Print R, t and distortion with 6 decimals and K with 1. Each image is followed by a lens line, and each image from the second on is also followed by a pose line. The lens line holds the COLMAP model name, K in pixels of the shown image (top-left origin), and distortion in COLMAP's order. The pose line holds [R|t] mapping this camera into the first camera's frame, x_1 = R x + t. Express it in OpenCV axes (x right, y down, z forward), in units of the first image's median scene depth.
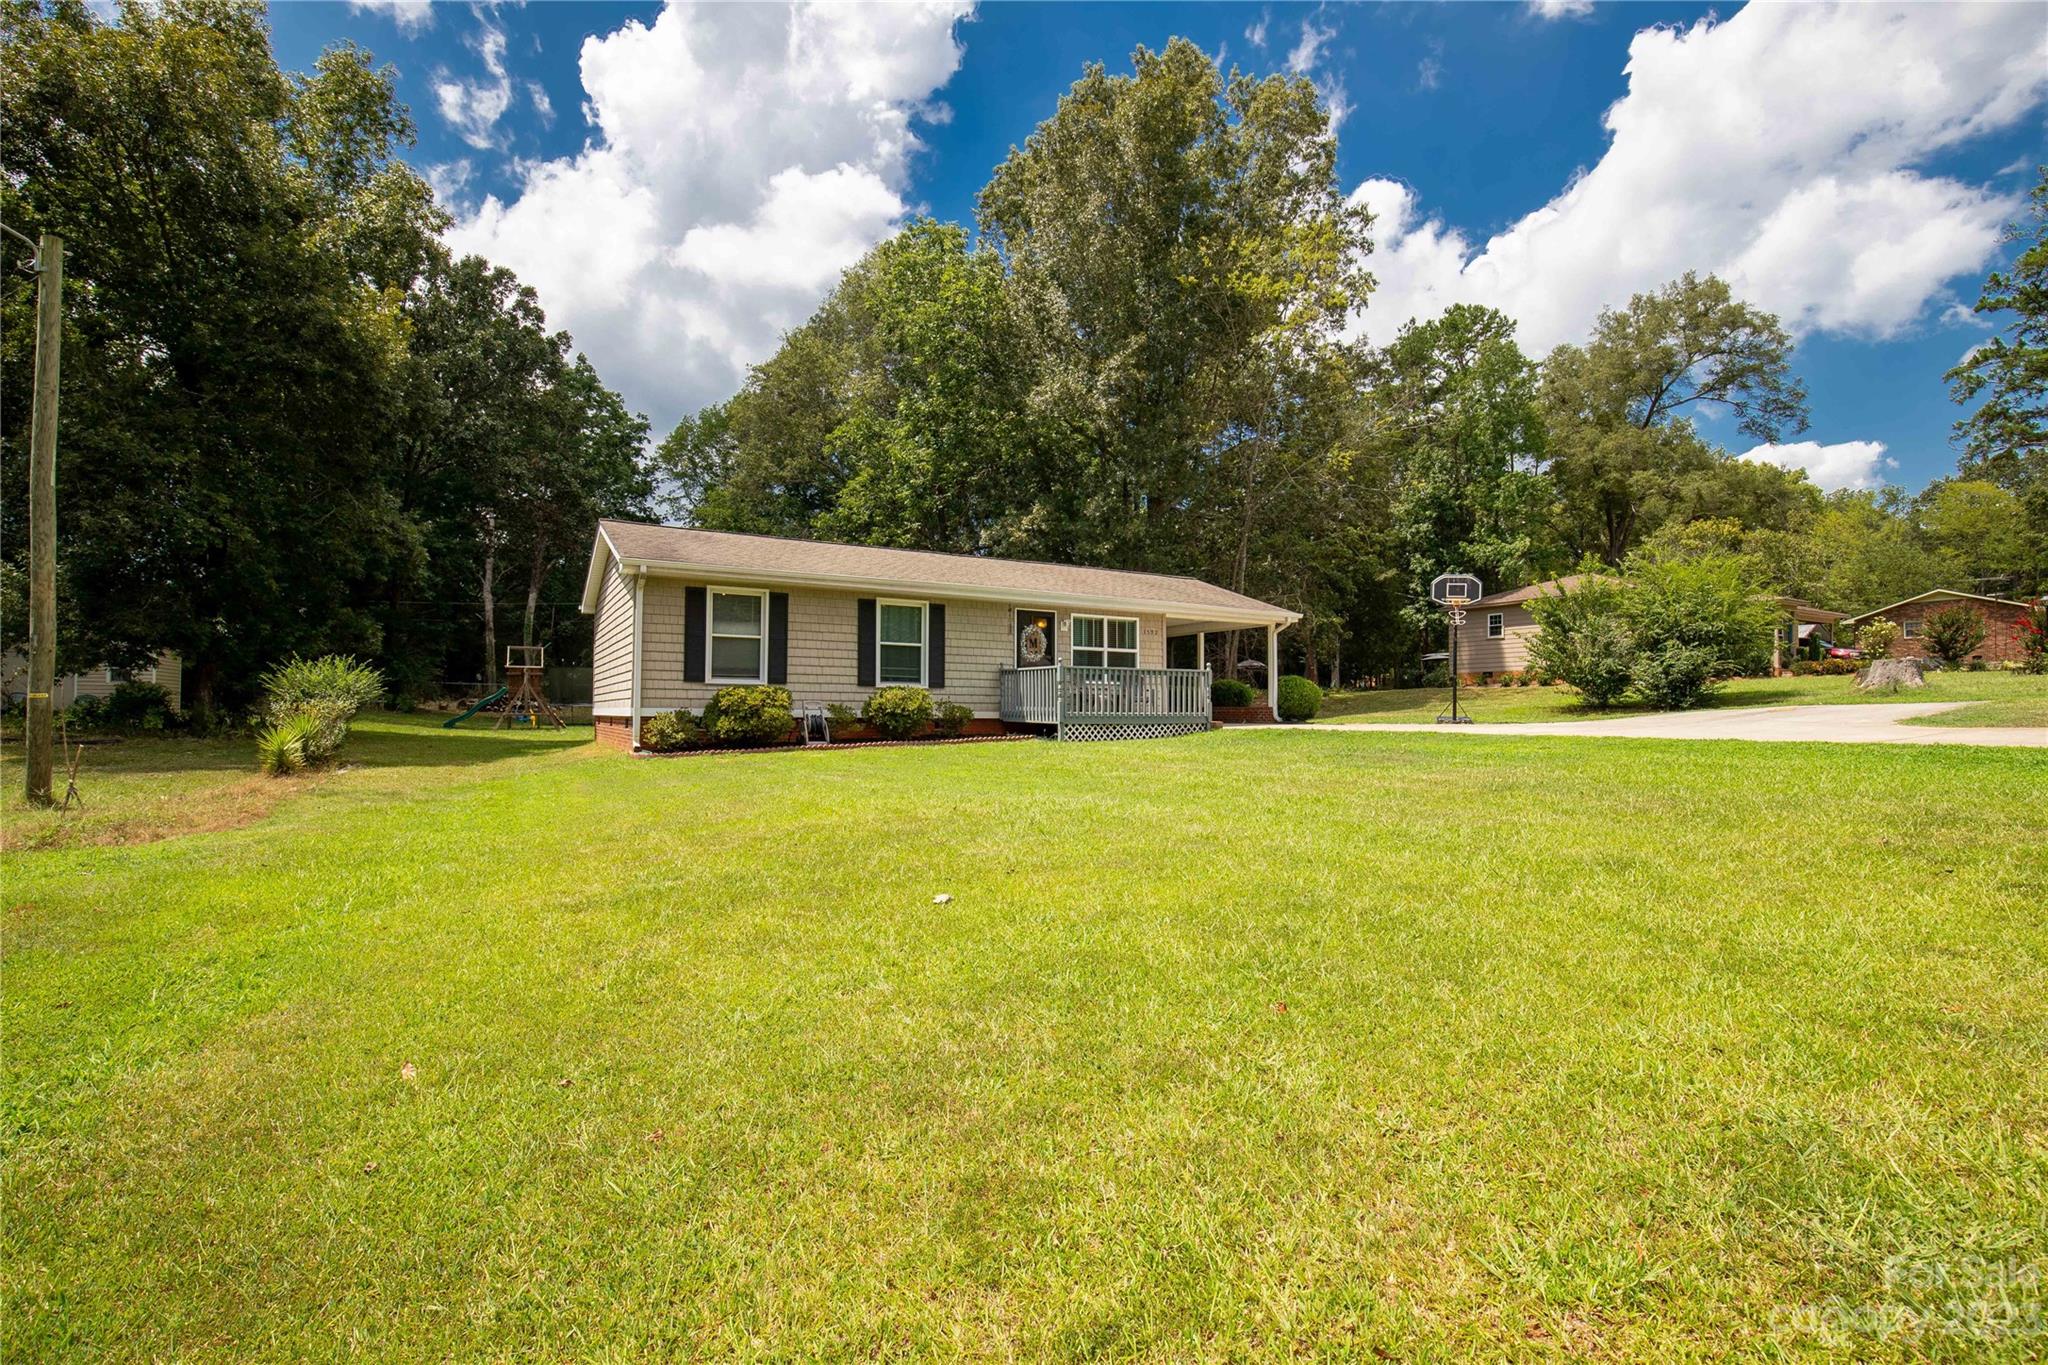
lens RADIAL K [[990.6, 0, 1037.4], [0, 990.6, 689.3], [0, 0, 1]] dist [-0.028154, 0.000833]
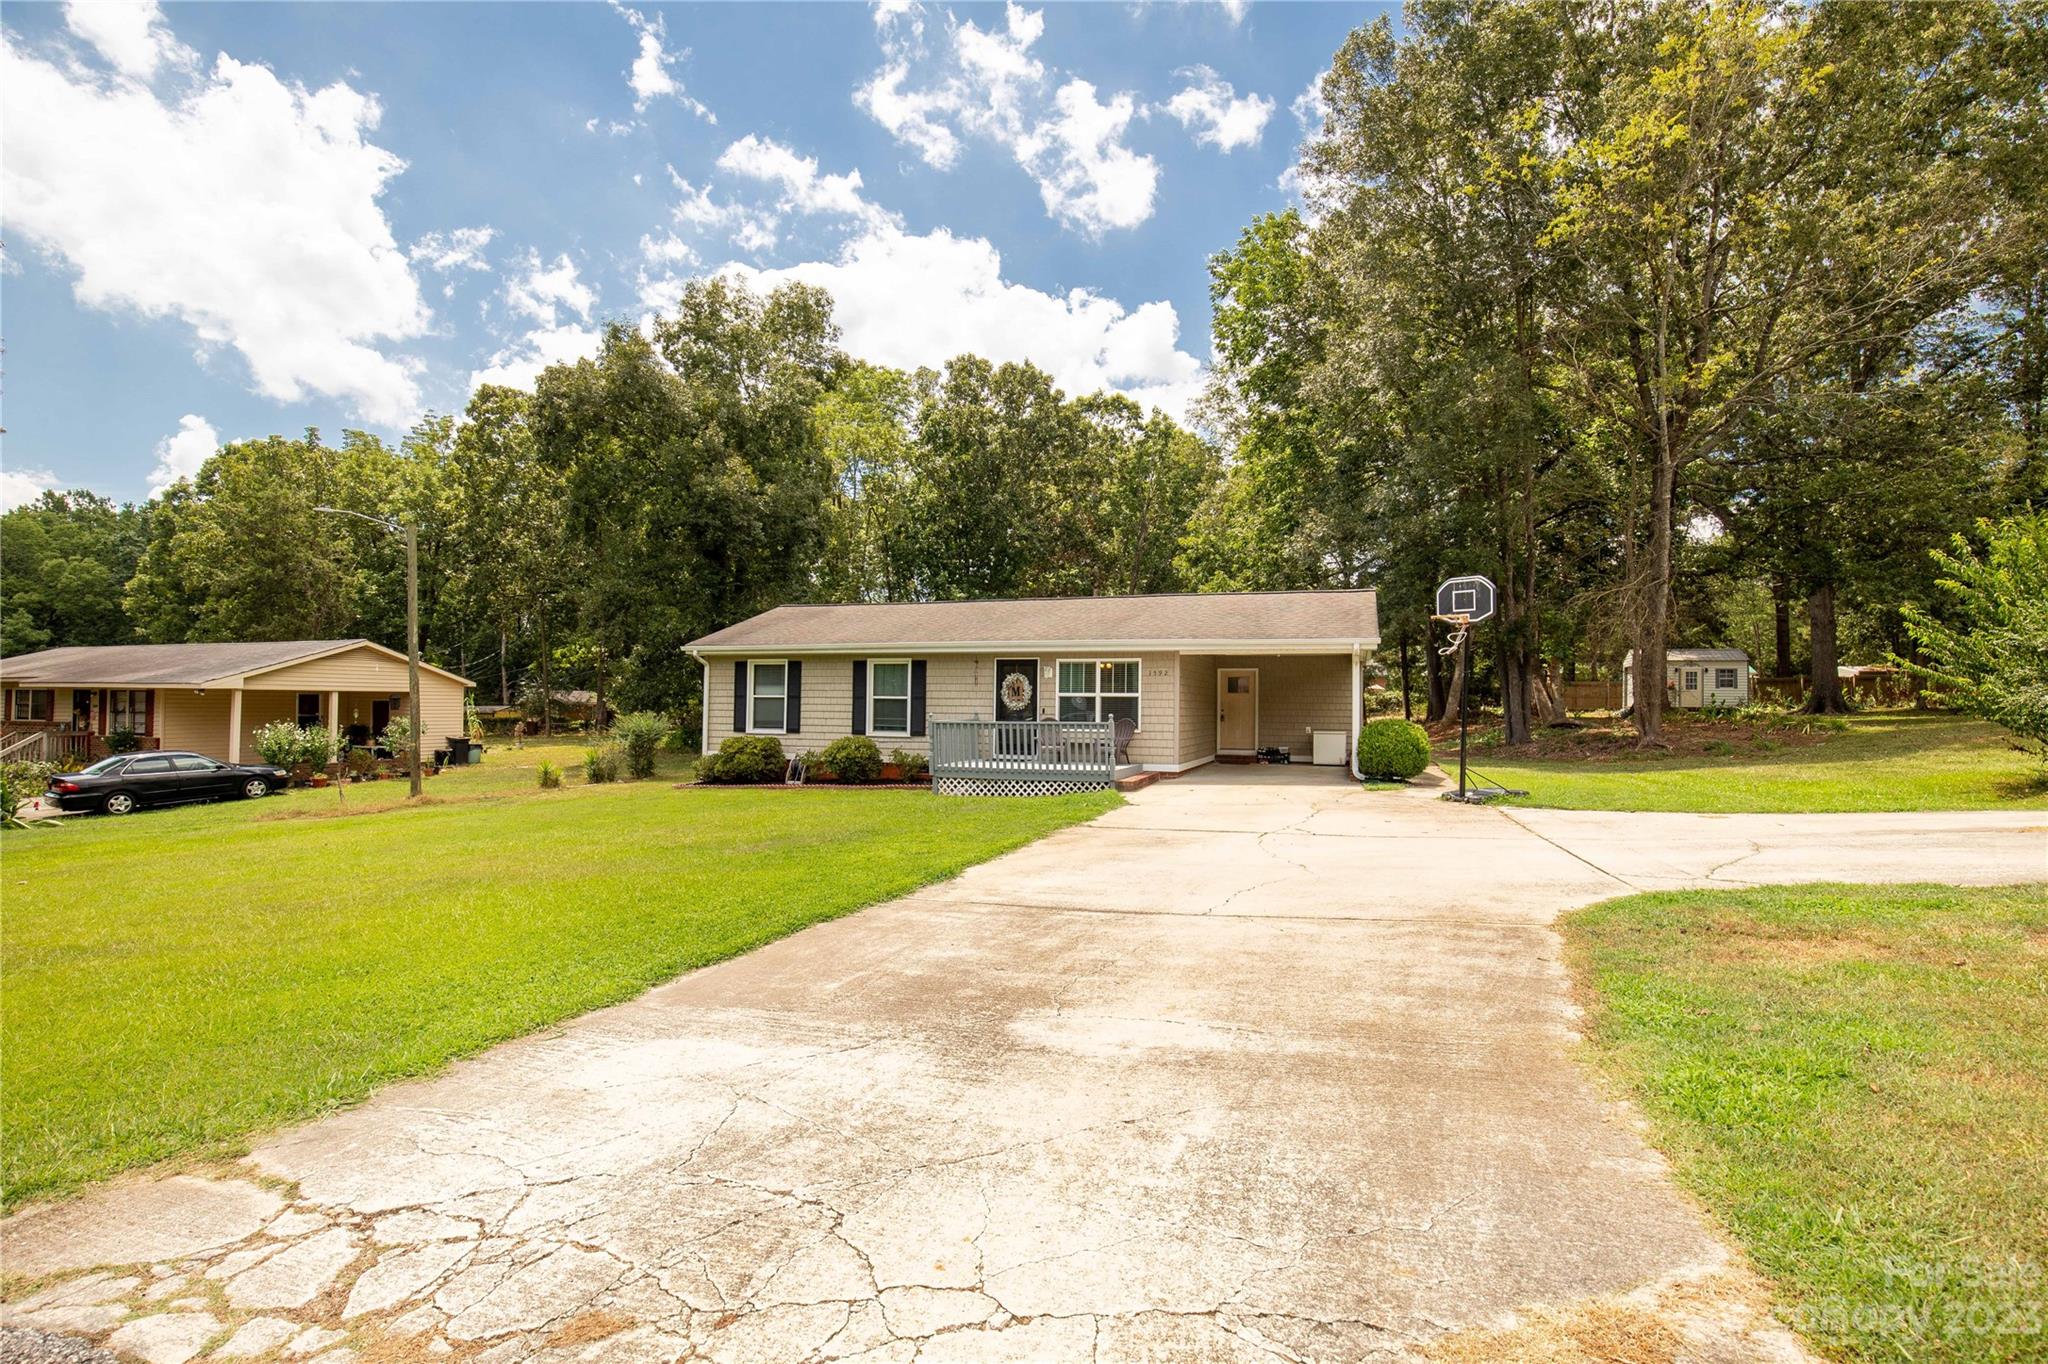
lens RADIAL K [[990.6, 0, 1035.7], [0, 990.6, 675.9], [0, 0, 1]] dist [-0.028154, 0.000833]
pose [[0.649764, -0.022207, -0.759812, 0.822355], [0.017734, 0.999744, -0.014053, -0.050528], [0.759929, -0.004343, 0.649991, 0.380583]]
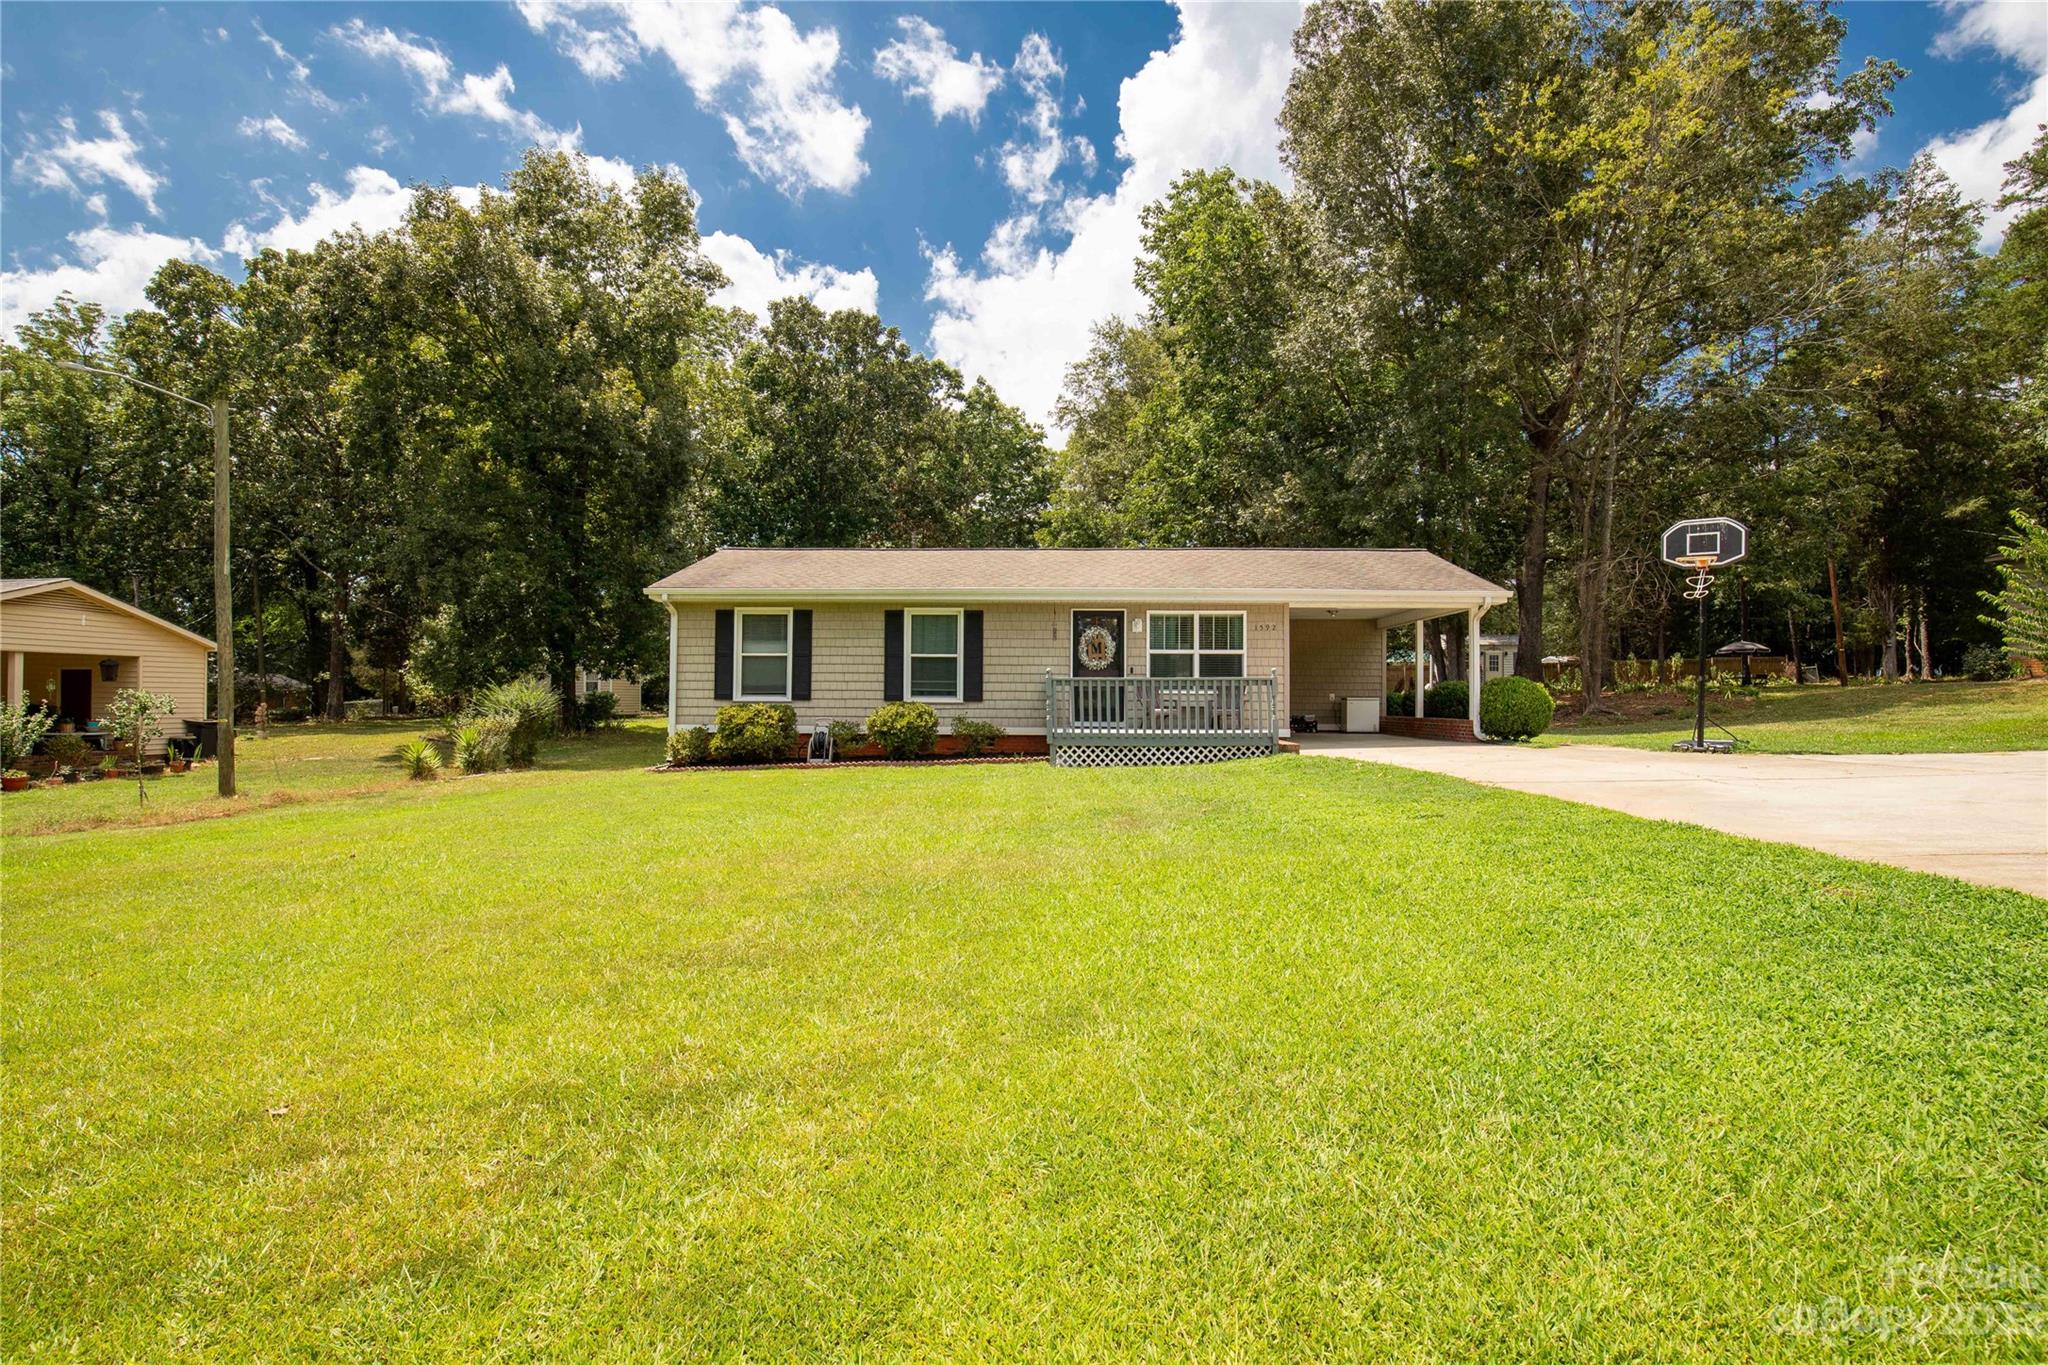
lens RADIAL K [[990.6, 0, 1032.7], [0, 990.6, 687.0], [0, 0, 1]] dist [-0.028154, 0.000833]
pose [[0.846469, -0.009636, -0.532350, 0.435032], [0.016239, 0.999838, 0.007725, -0.021055], [0.532190, -0.015184, 0.846489, 0.248048]]
